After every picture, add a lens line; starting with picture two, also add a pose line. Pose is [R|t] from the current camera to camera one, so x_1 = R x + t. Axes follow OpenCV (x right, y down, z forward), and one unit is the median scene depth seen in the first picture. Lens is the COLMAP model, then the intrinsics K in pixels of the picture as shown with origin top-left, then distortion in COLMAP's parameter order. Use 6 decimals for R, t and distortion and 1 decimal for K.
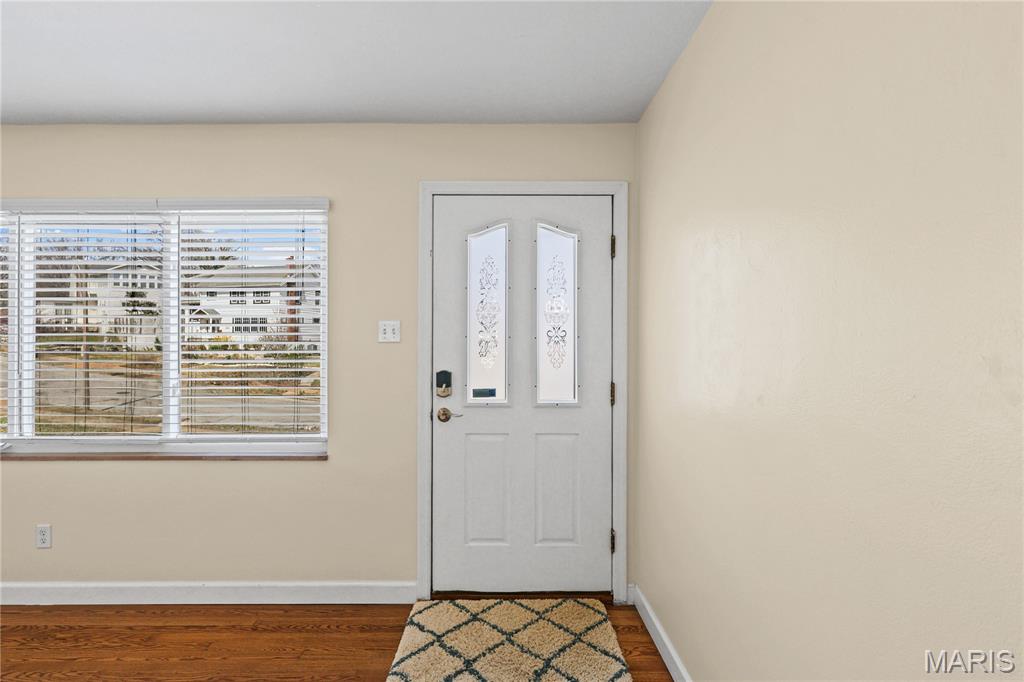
lens RADIAL K [[446.5, 0, 504.4], [0, 446.5, 339.4], [0, 0, 1]] dist [0.004543, -0.001152]
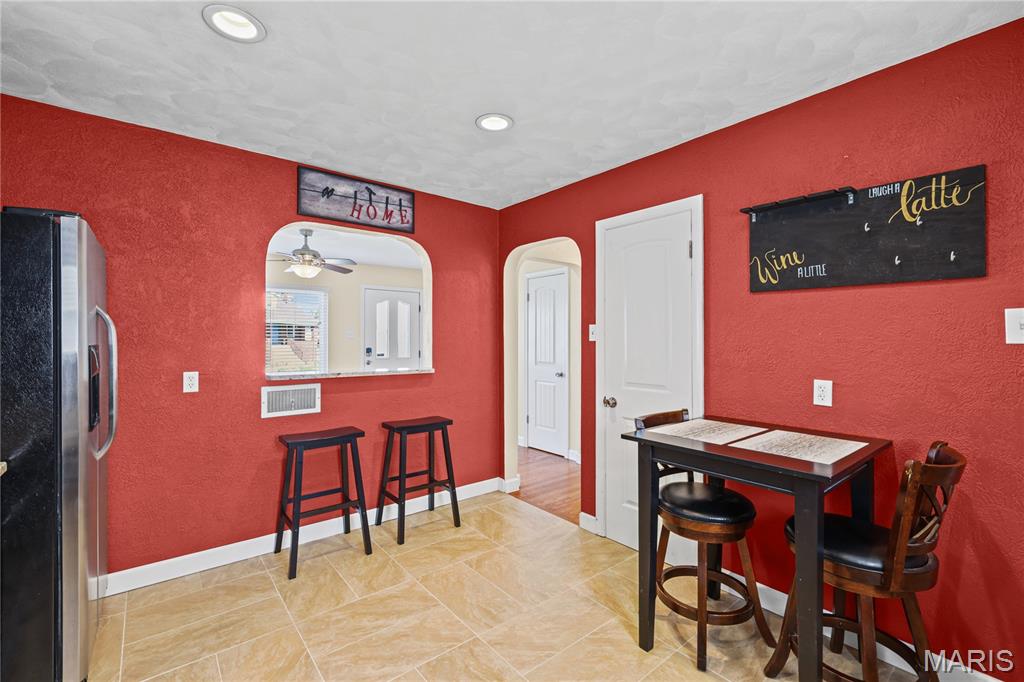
lens RADIAL K [[446.5, 0, 513.7], [0, 446.5, 332.3], [0, 0, 1]] dist [0.004543, -0.001152]
pose [[0.771206, -0.000836, 0.636586, -1.279507], [0.005211, 0.999974, -0.005000, -0.013243], [-0.636565, 0.007173, 0.771190, -1.918900]]
